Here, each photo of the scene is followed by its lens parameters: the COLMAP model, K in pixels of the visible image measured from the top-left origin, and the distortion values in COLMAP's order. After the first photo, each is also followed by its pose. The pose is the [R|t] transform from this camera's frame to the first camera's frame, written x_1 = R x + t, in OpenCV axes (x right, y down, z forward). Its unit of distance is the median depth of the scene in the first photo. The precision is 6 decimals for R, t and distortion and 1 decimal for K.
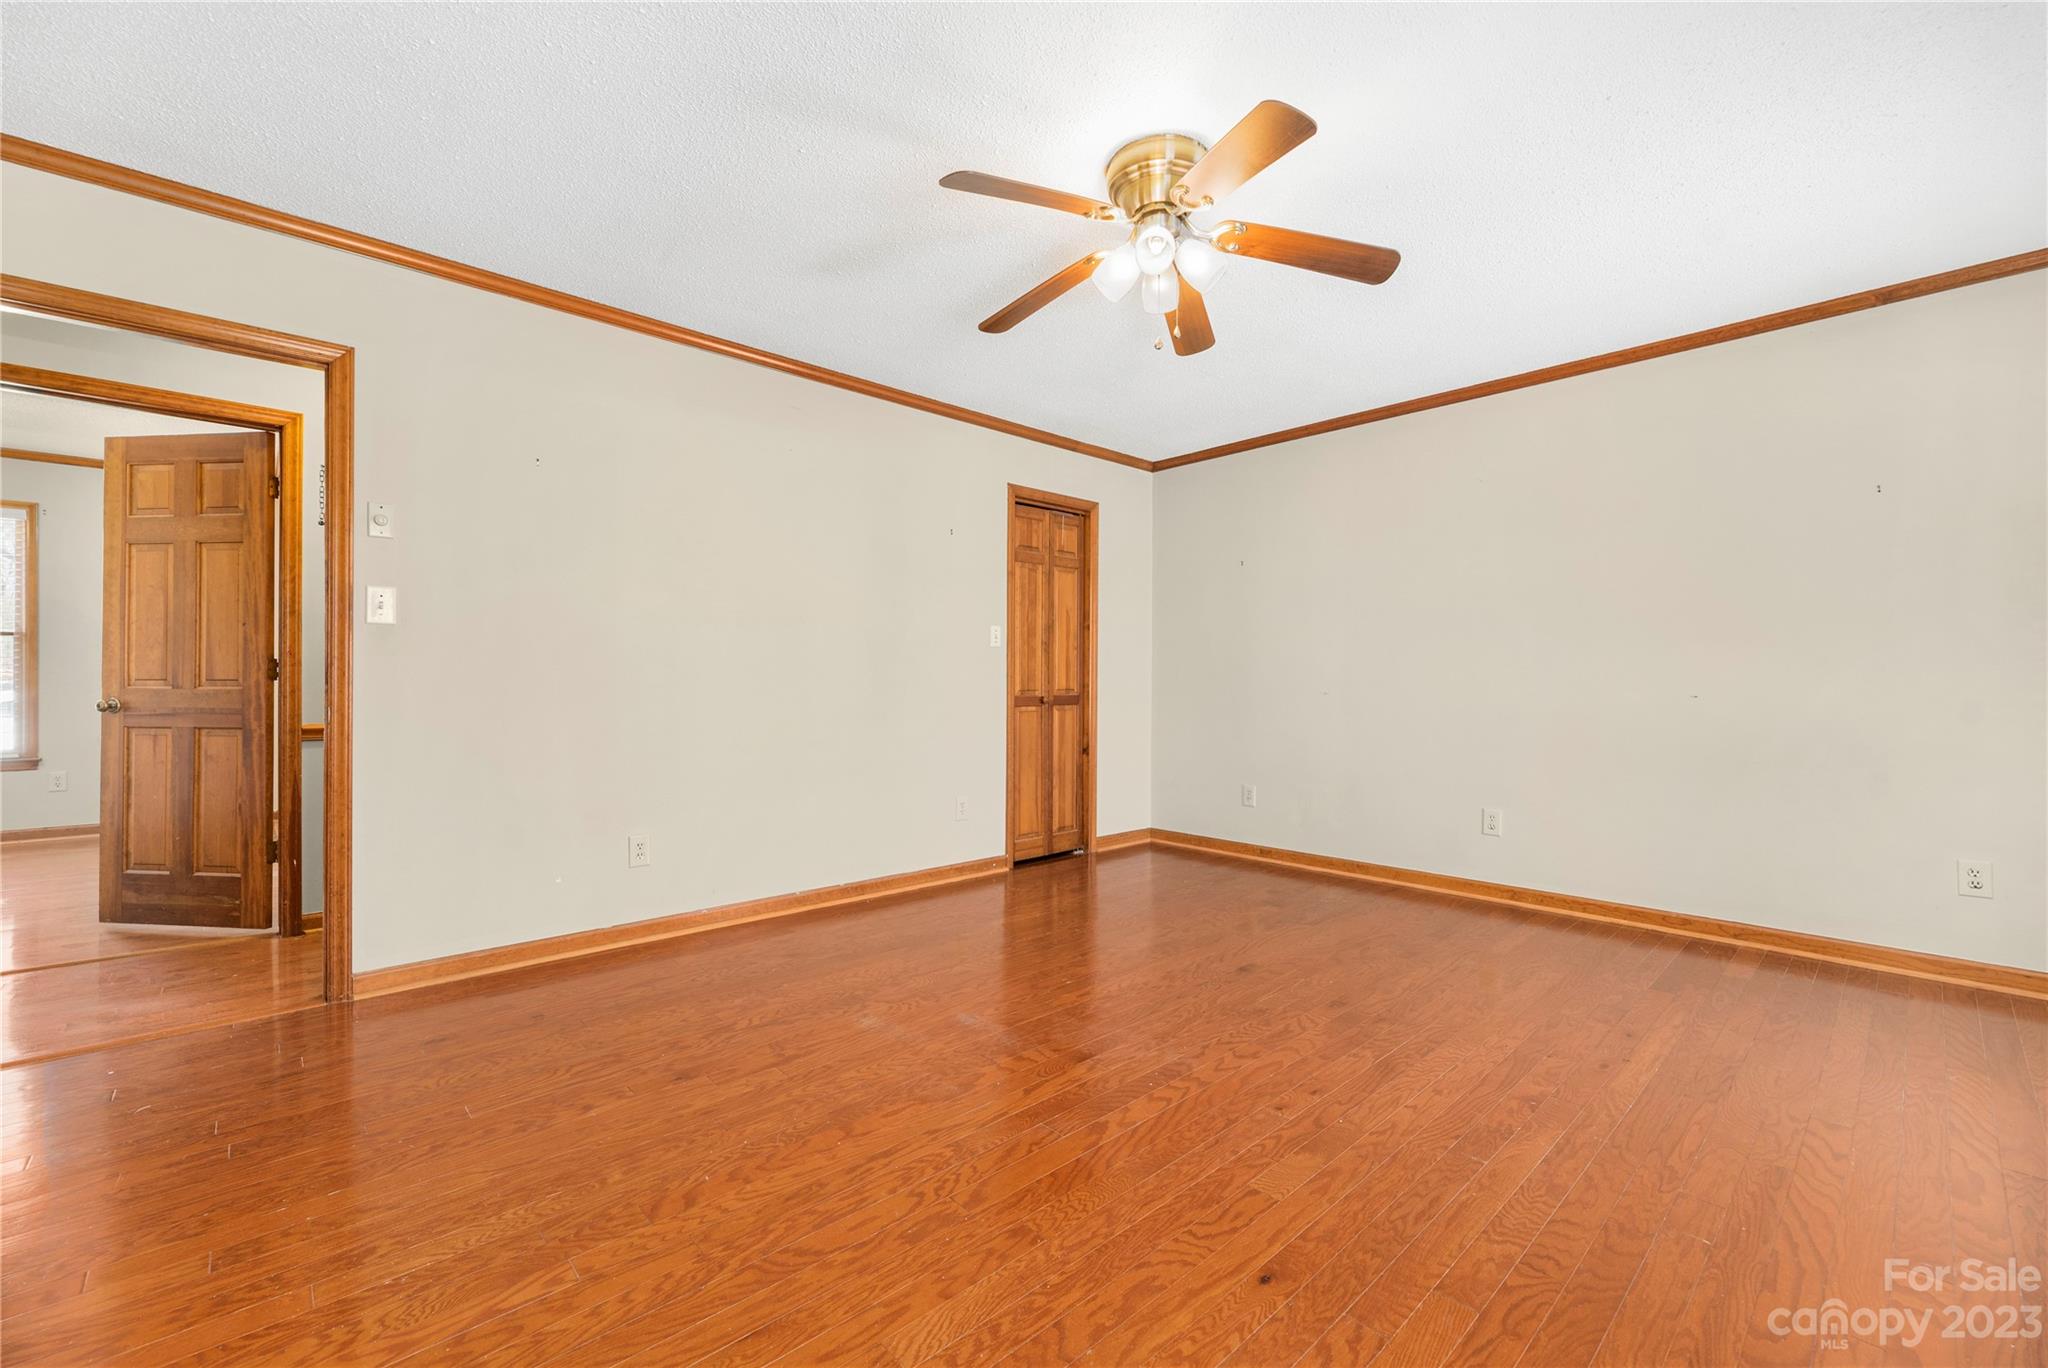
lens RADIAL K [[832.8, 0, 1028.1], [0, 832.8, 690.8], [0, 0, 1]] dist [-0.001410, -0.000171]
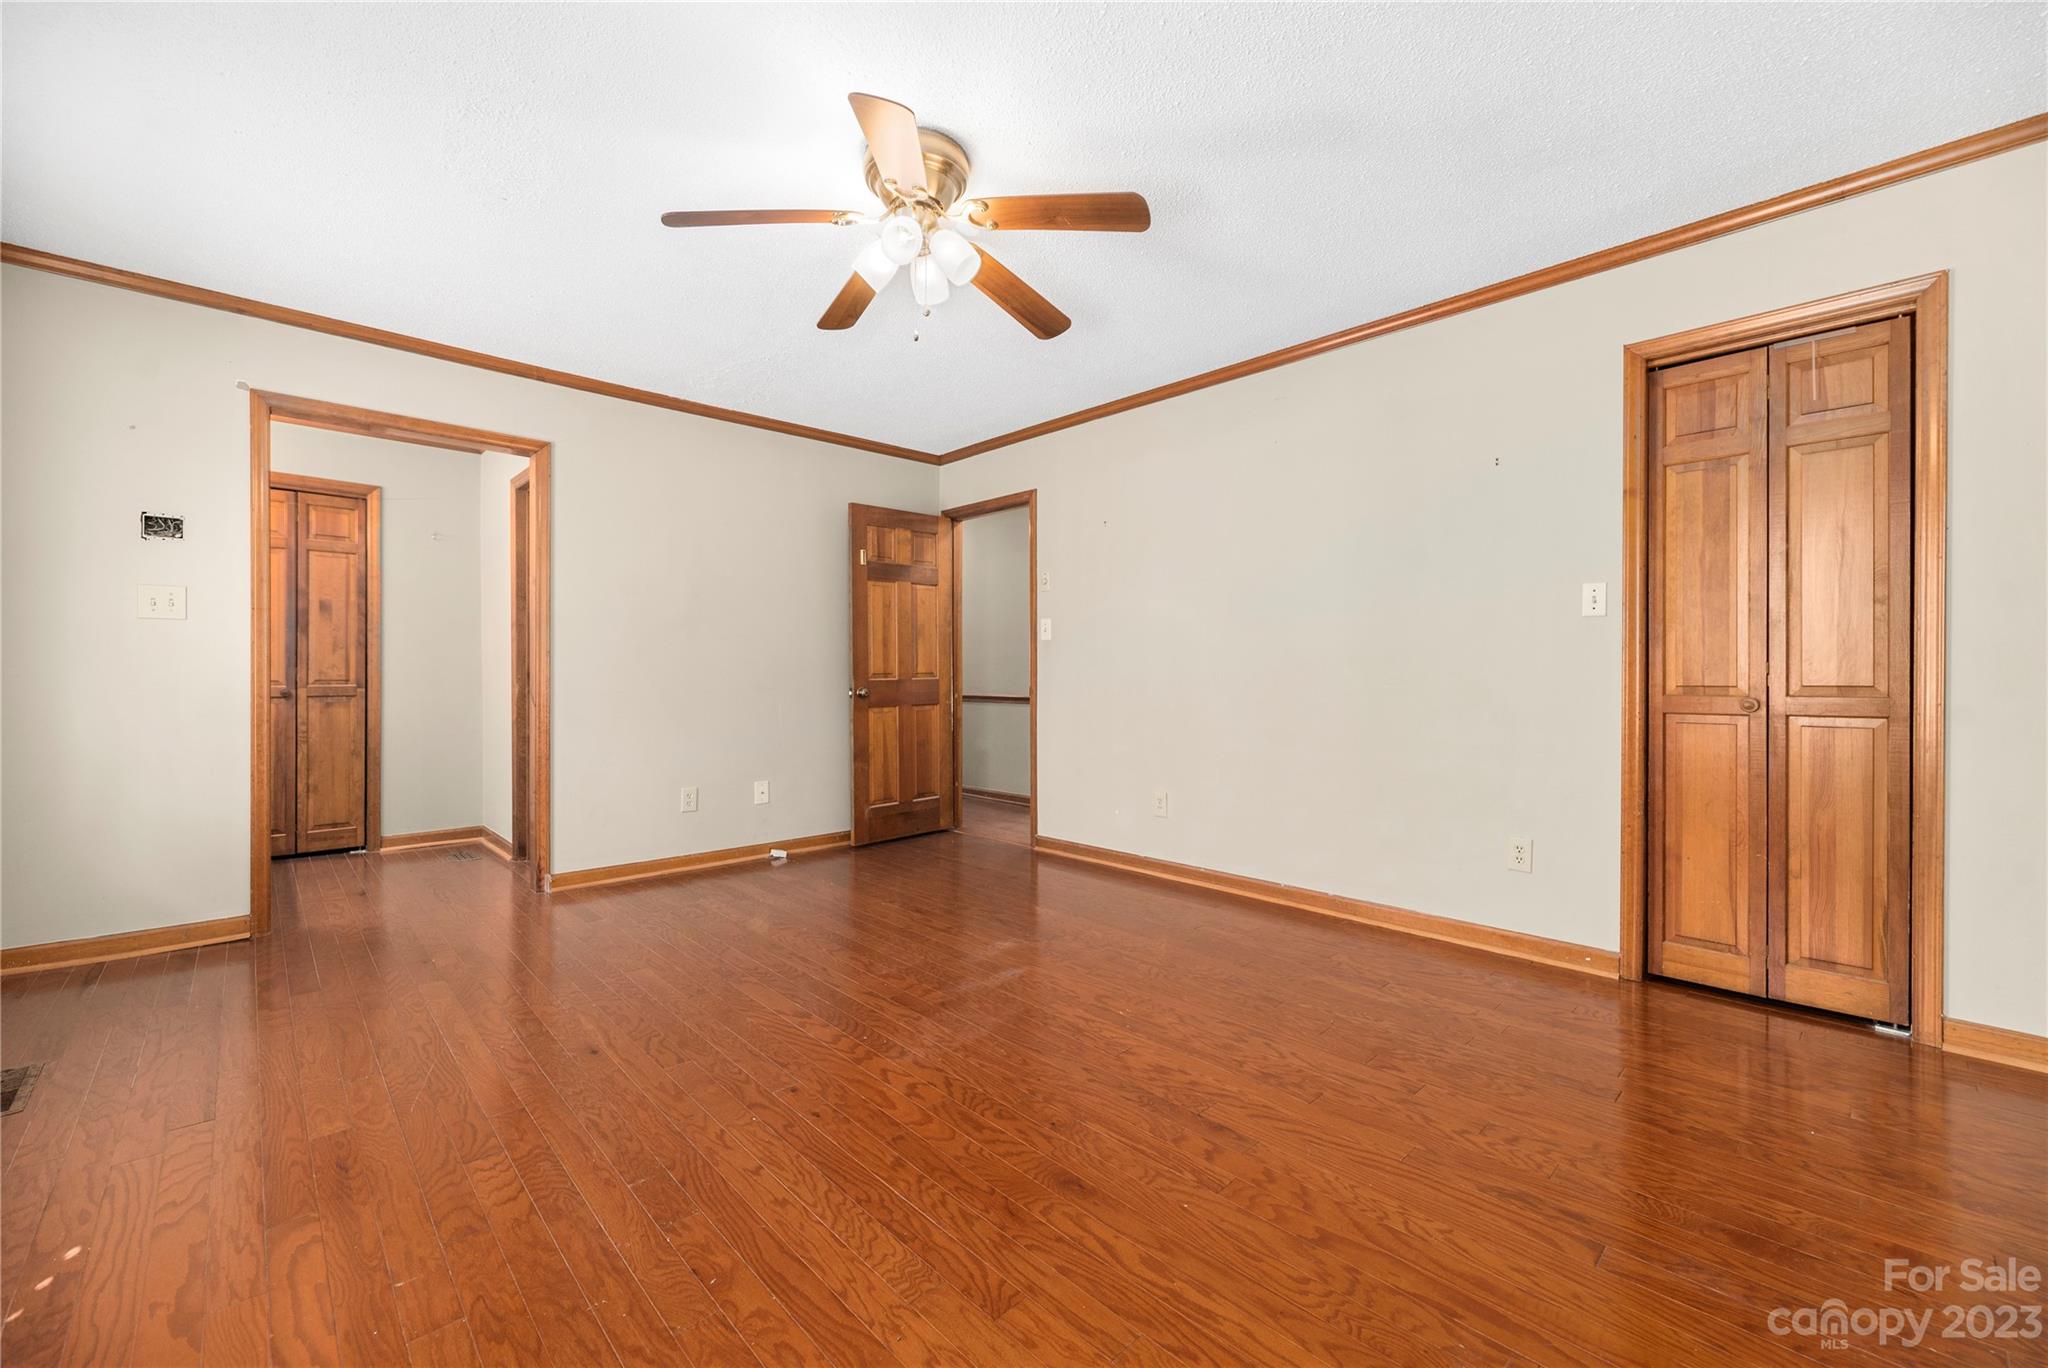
lens RADIAL K [[826.1, 0, 1026.2], [0, 826.1, 668.7], [0, 0, 1]] dist [-0.005731, -0.000143]
pose [[0.018170, -0.008967, -0.999795, 1.038884], [-0.012215, 0.999883, -0.009190, -0.002393], [0.999760, 0.012379, 0.018059, 0.997449]]
